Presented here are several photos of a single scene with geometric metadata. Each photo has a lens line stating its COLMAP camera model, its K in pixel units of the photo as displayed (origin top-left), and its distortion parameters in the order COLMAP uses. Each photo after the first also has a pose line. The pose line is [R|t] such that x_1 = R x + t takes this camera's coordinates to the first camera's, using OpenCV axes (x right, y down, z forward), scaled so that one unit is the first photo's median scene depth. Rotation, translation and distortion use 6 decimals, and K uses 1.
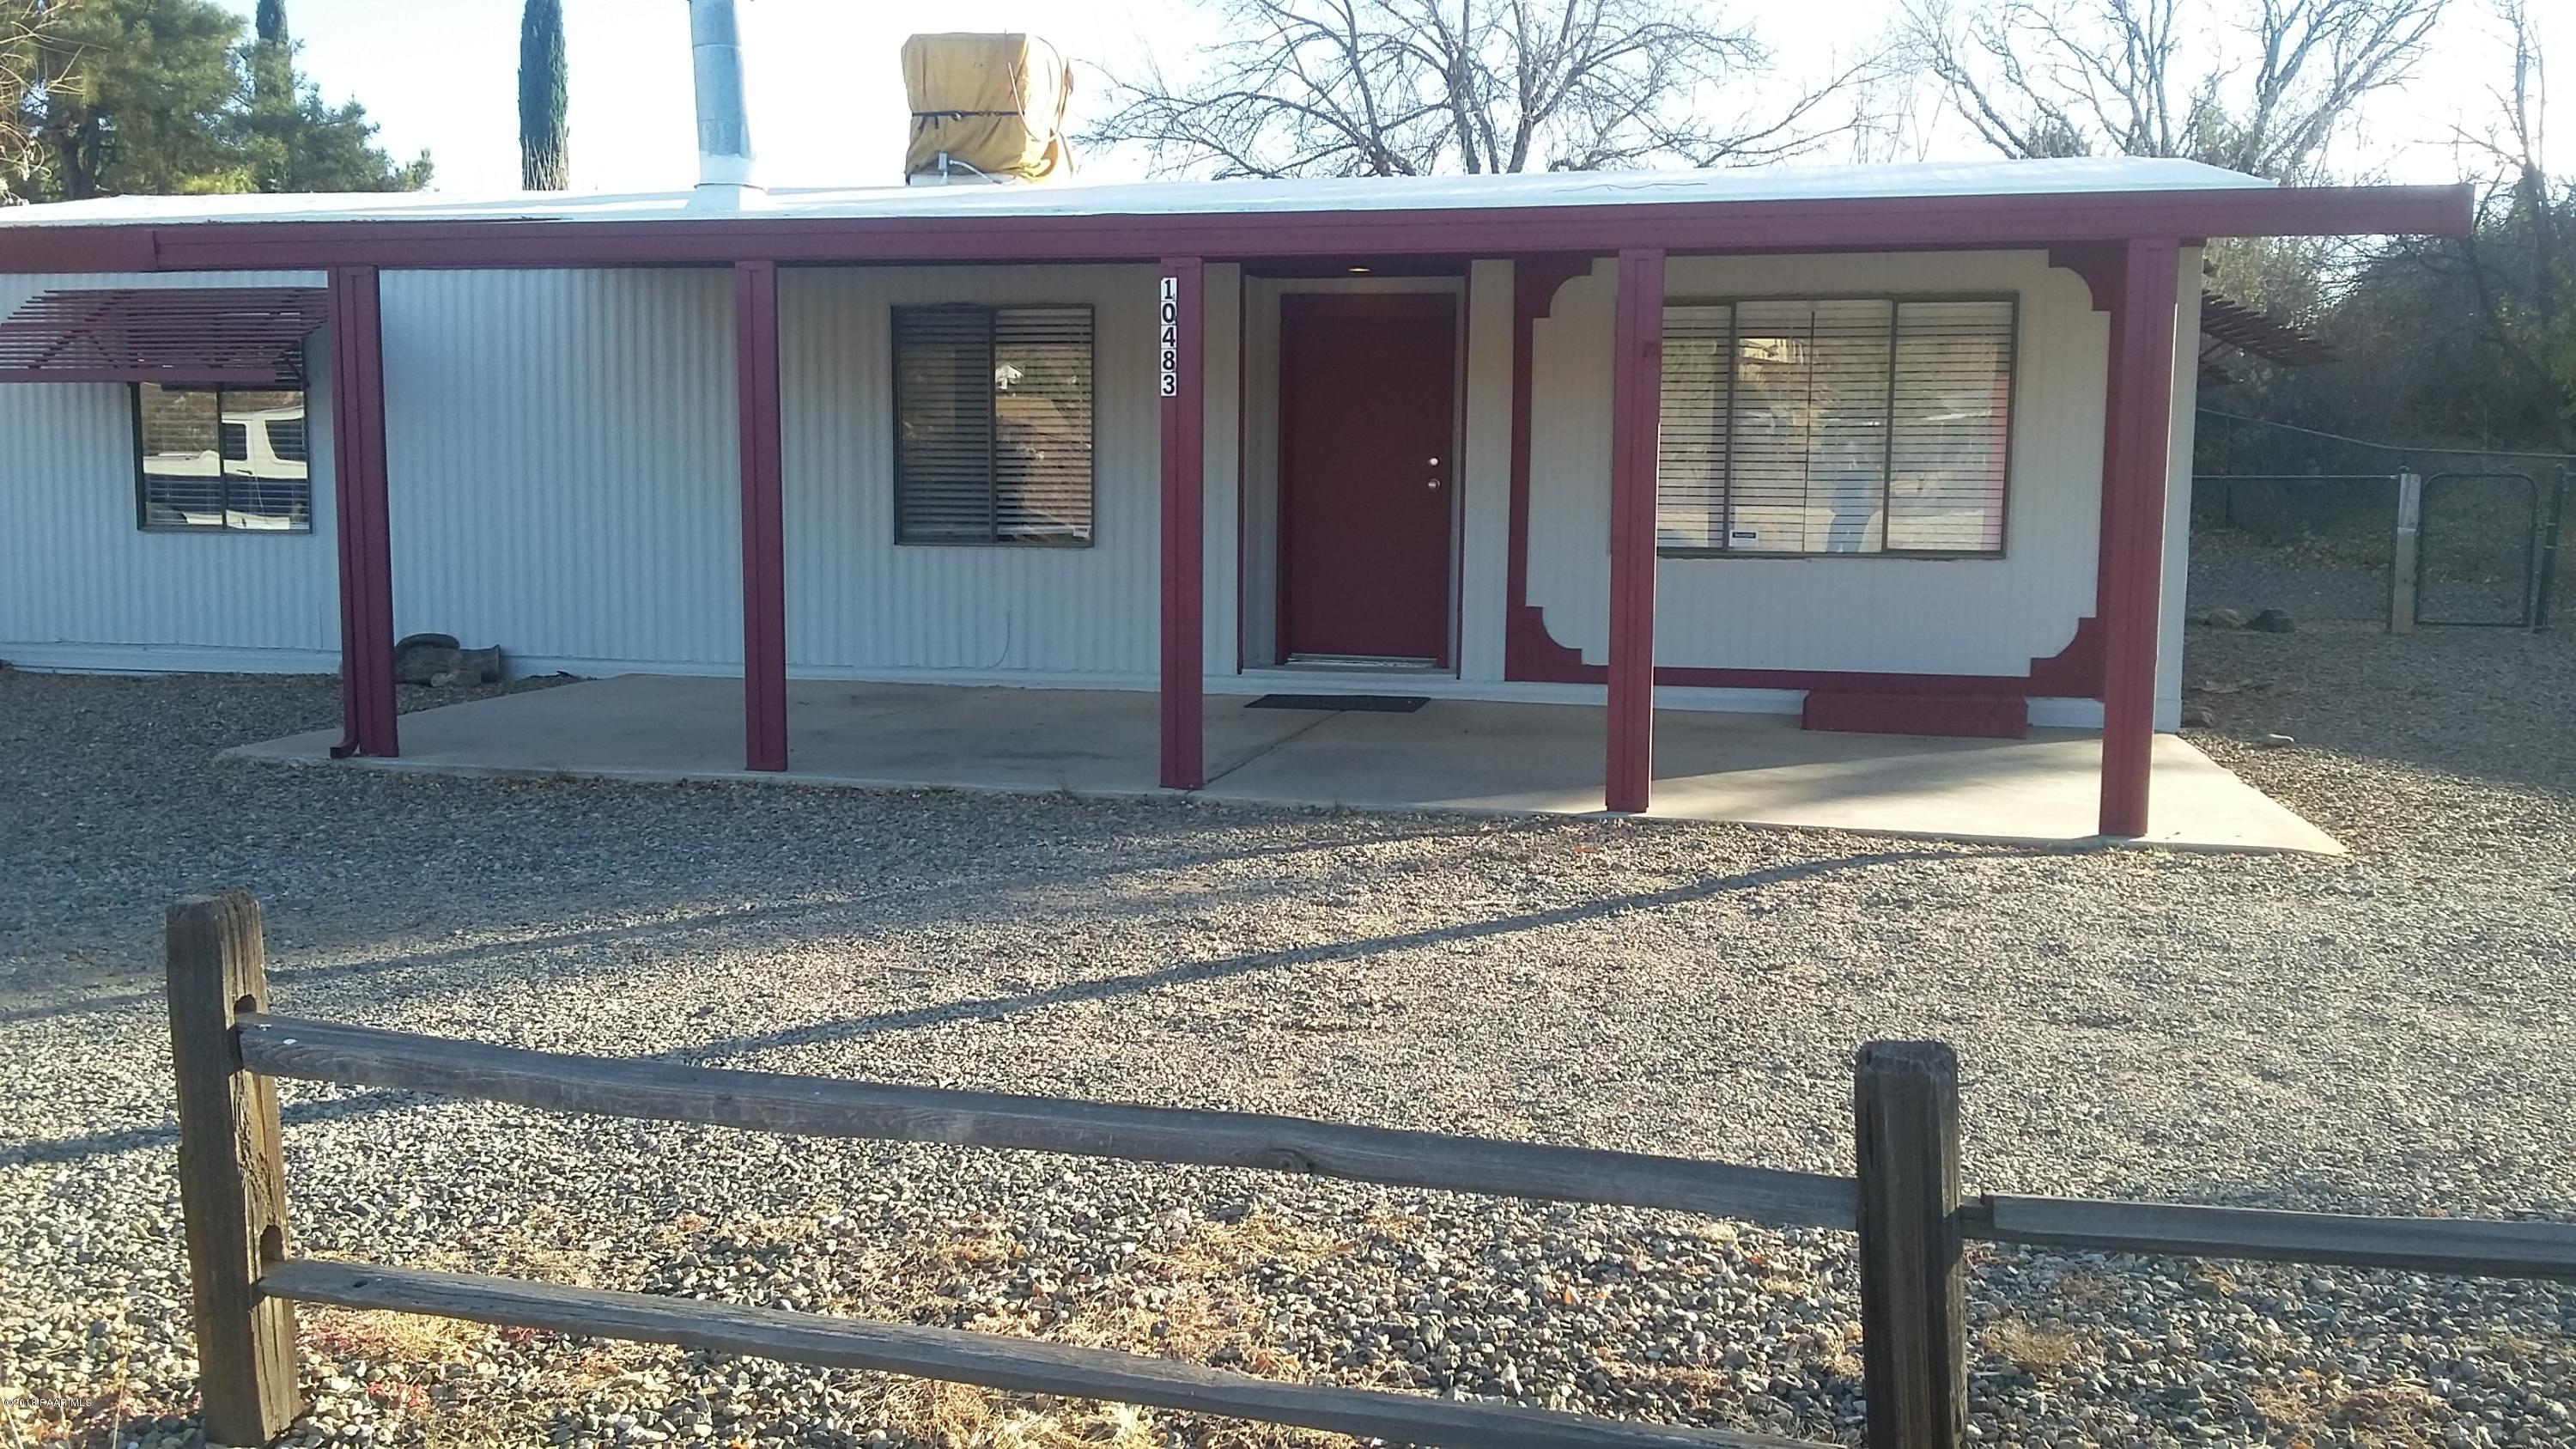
lens RADIAL K [[2356.3, 0, 1288.0], [0, 2356.3, 724.5], [0, 0, 1]] dist [0.096822, -0.197054]
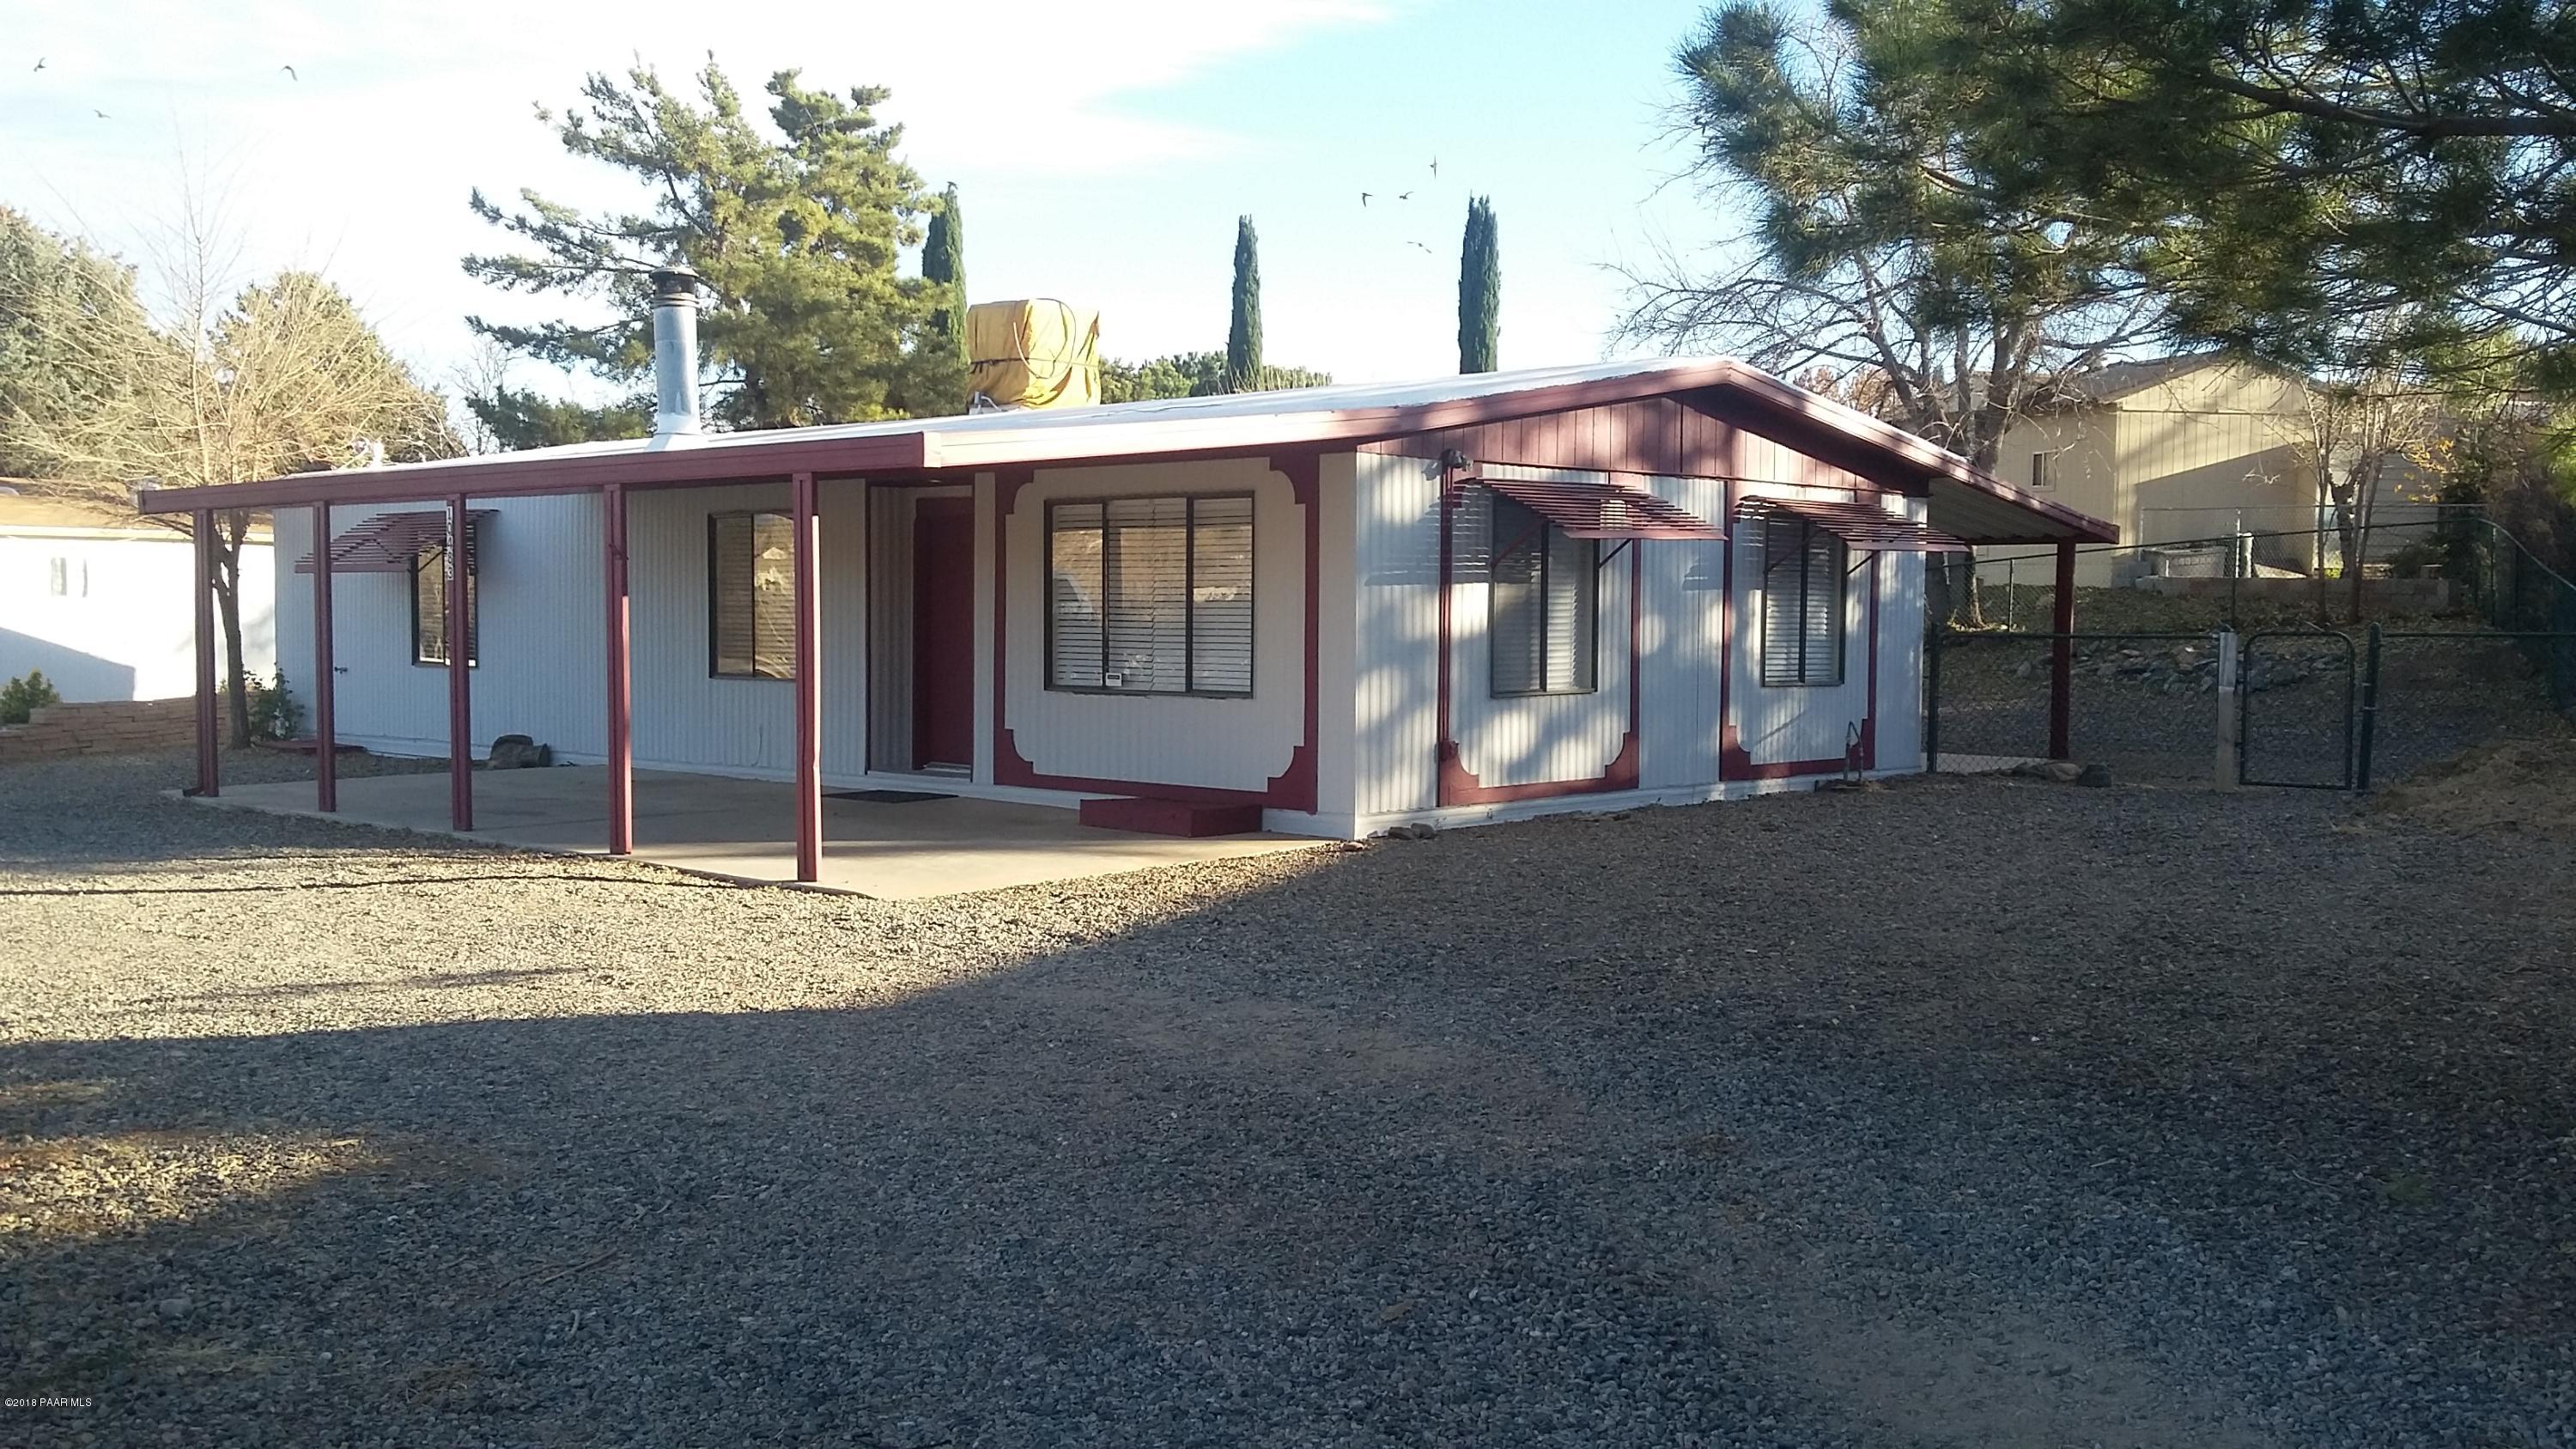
lens RADIAL K [[2356.3, 0, 1288.0], [0, 2356.3, 724.5], [0, 0, 1]] dist [0.096822, -0.197054]
pose [[0.869588, 0.021241, -0.493321, 0.849776], [-0.053428, 0.997256, -0.051240, 0.006883], [0.490879, 0.070915, 0.868337, -0.073730]]
